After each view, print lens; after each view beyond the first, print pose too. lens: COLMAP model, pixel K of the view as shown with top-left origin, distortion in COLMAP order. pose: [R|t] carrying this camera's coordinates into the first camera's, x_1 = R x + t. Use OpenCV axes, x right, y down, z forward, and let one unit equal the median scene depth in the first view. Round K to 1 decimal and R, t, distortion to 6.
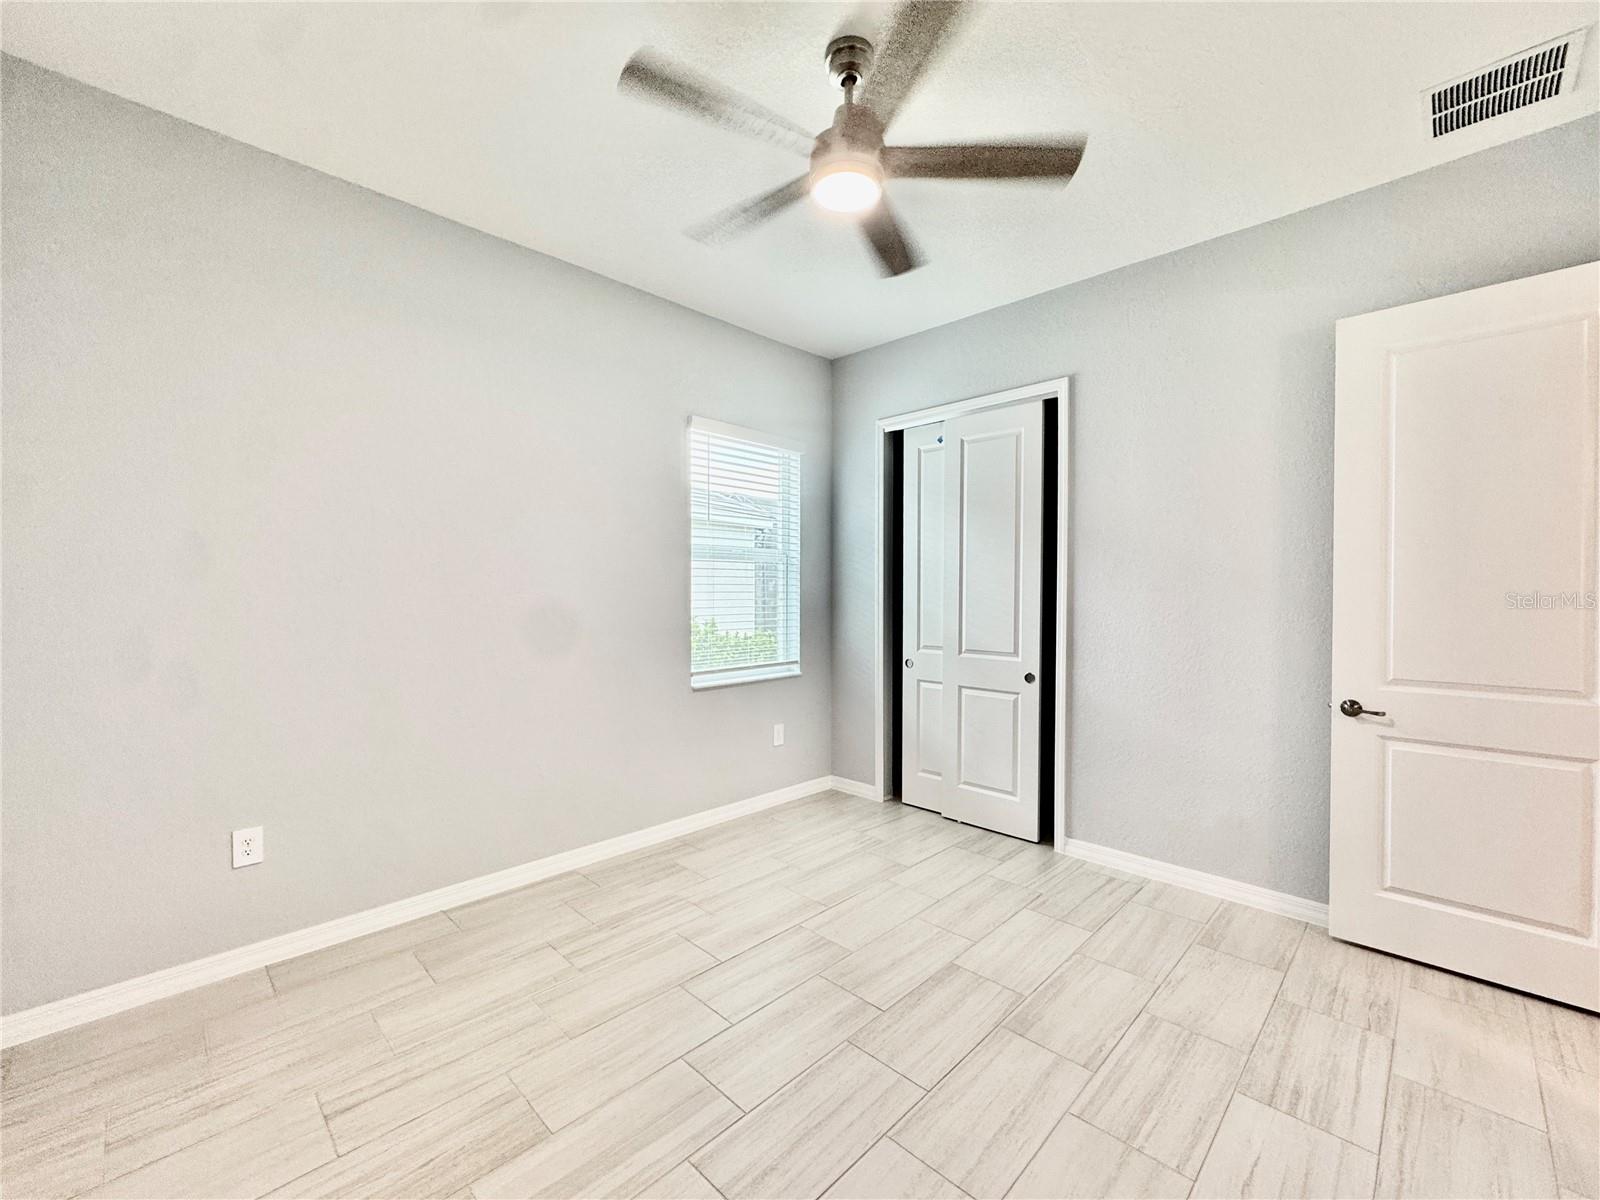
lens RADIAL K [[654.0, 0, 800.0], [0, 654.0, 600.0], [0, 0, 1]] dist [-0.000924, -0.000211]
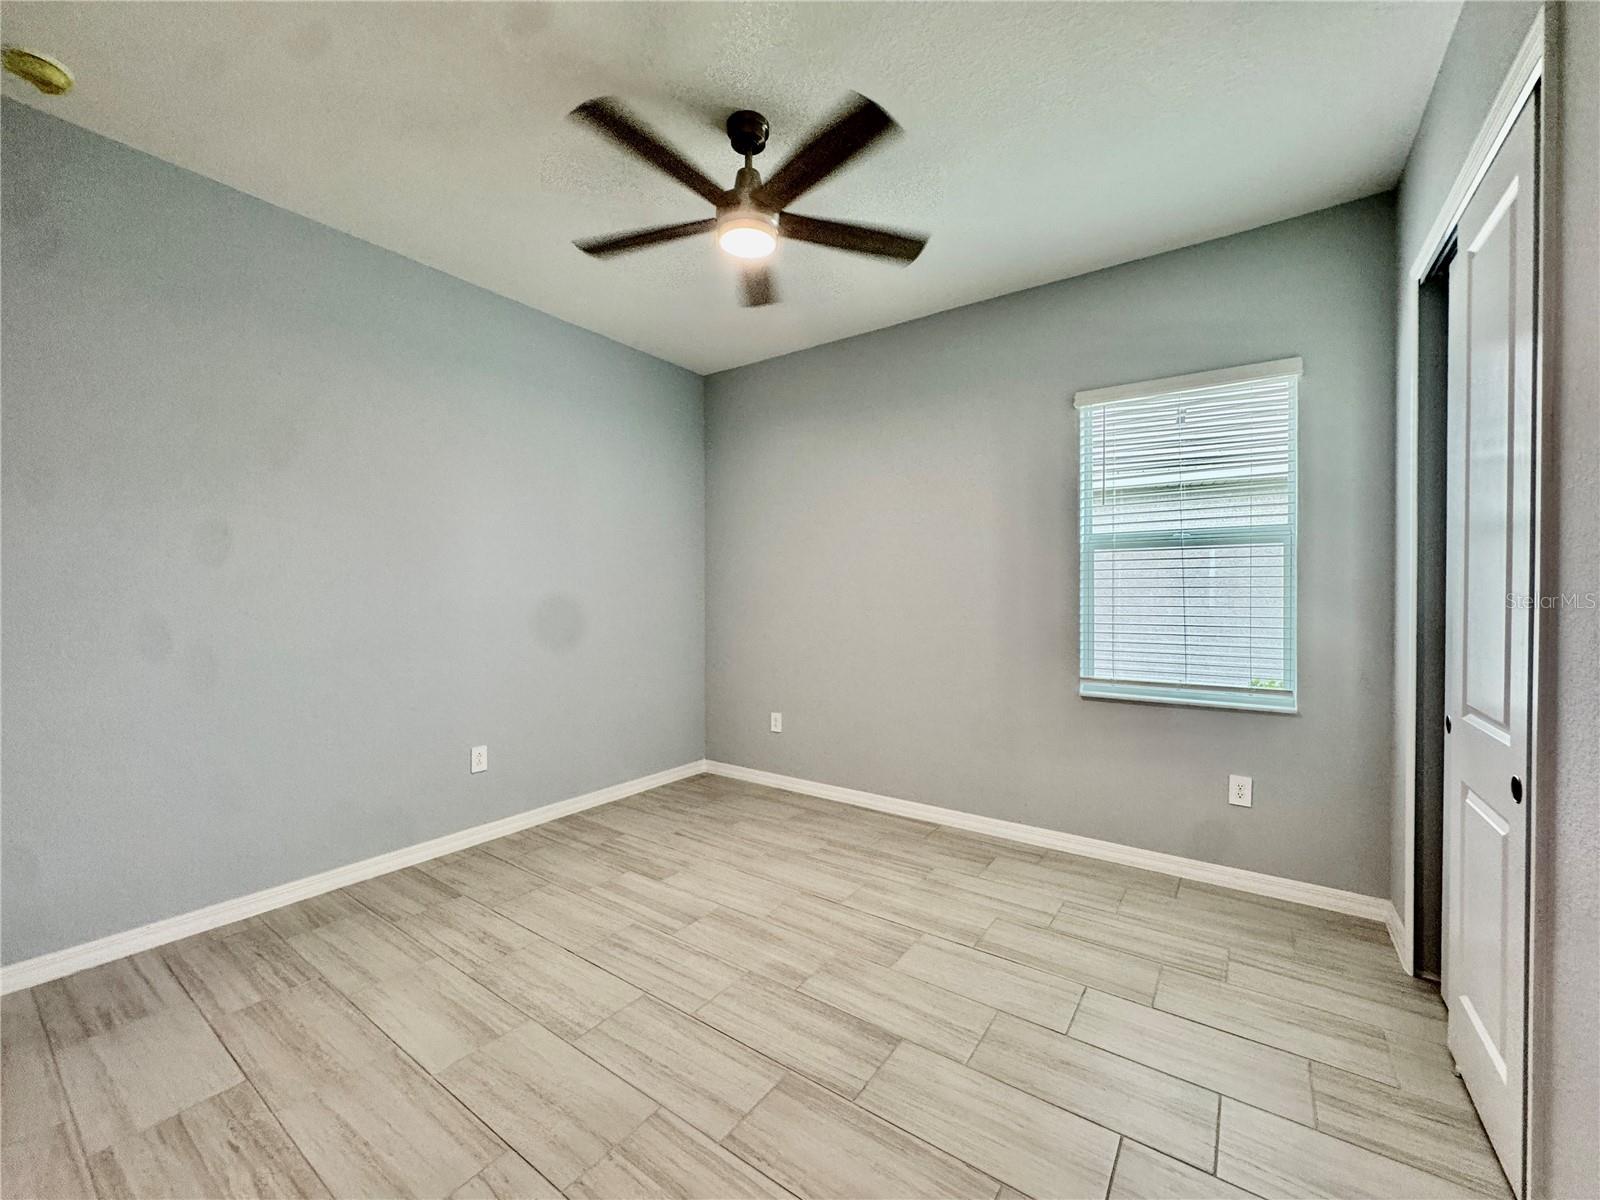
lens RADIAL K [[636.9, 0, 798.0], [0, 636.9, 600.7], [0, 0, 1]] dist [-0.002080, 0.000038]
pose [[0.162546, 0.007279, -0.986674, 0.908747], [-0.013101, 0.999901, 0.005218, 0.009298], [0.986614, 0.012079, 0.162626, 0.681738]]
